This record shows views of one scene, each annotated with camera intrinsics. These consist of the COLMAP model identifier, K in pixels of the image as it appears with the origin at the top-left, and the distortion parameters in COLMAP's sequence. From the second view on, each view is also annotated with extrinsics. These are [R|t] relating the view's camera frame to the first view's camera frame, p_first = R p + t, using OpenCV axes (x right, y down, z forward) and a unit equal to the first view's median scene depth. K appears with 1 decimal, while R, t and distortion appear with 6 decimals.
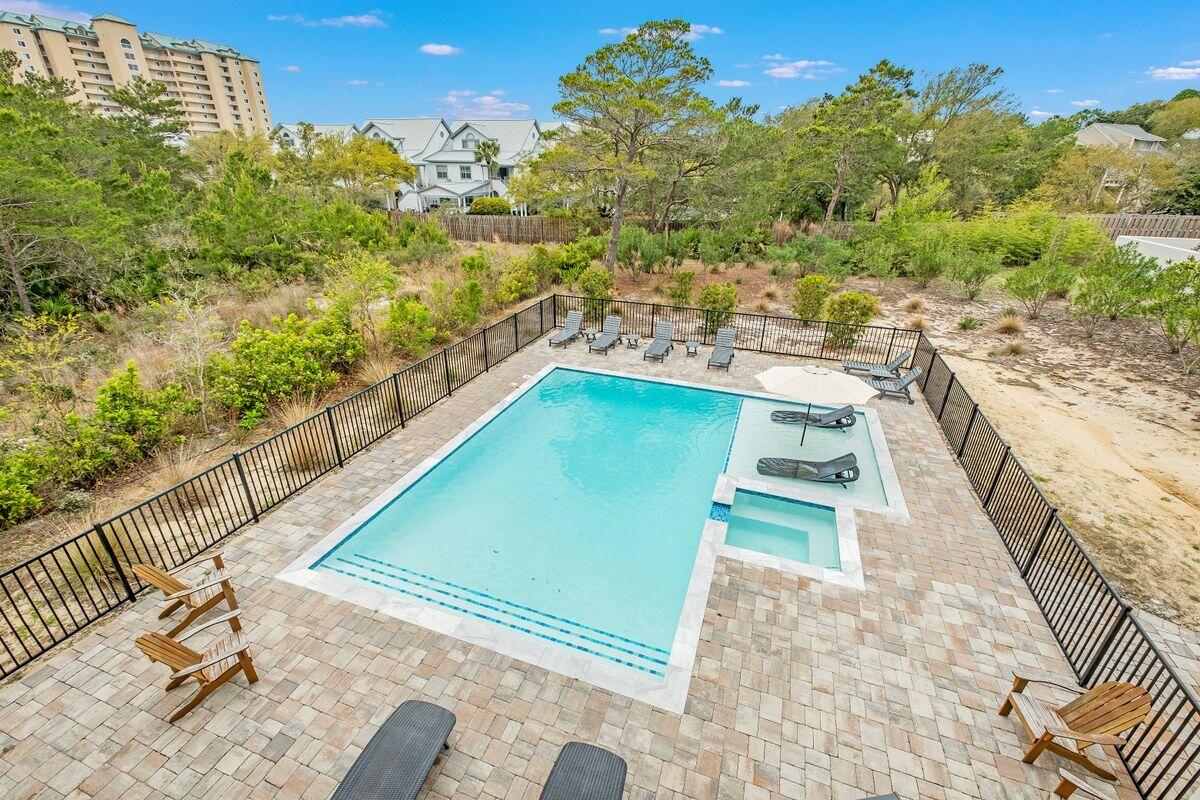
lens RADIAL K [[516.1, 0, 584.3], [0, 516.1, 401.0], [0, 0, 1]] dist [0.010424, 0.000426]
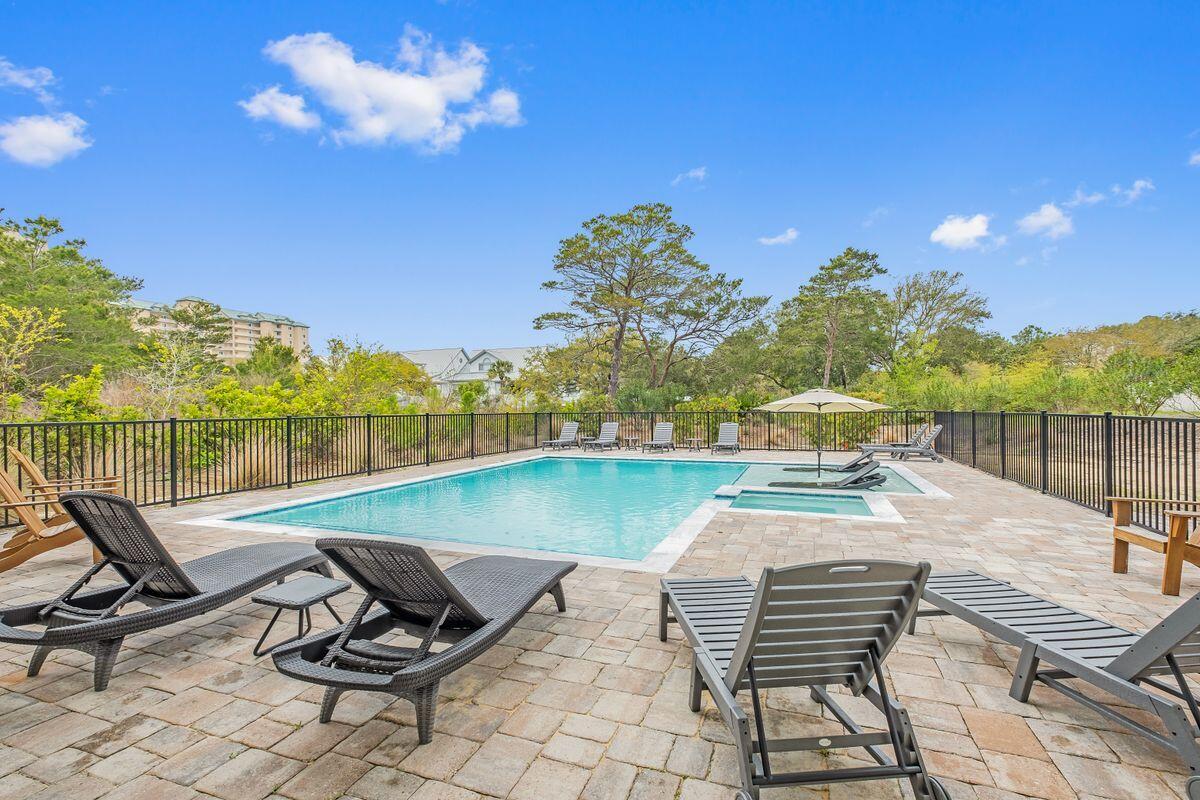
lens RADIAL K [[549.2, 0, 587.3], [0, 549.2, 427.6], [0, 0, 1]] dist [0.011195, -0.000049]
pose [[0.999694, -0.010882, -0.022202, 0.020512], [0.000490, 0.906485, -0.422238, 0.155411], [0.024721, 0.422098, 0.906213, 0.045212]]
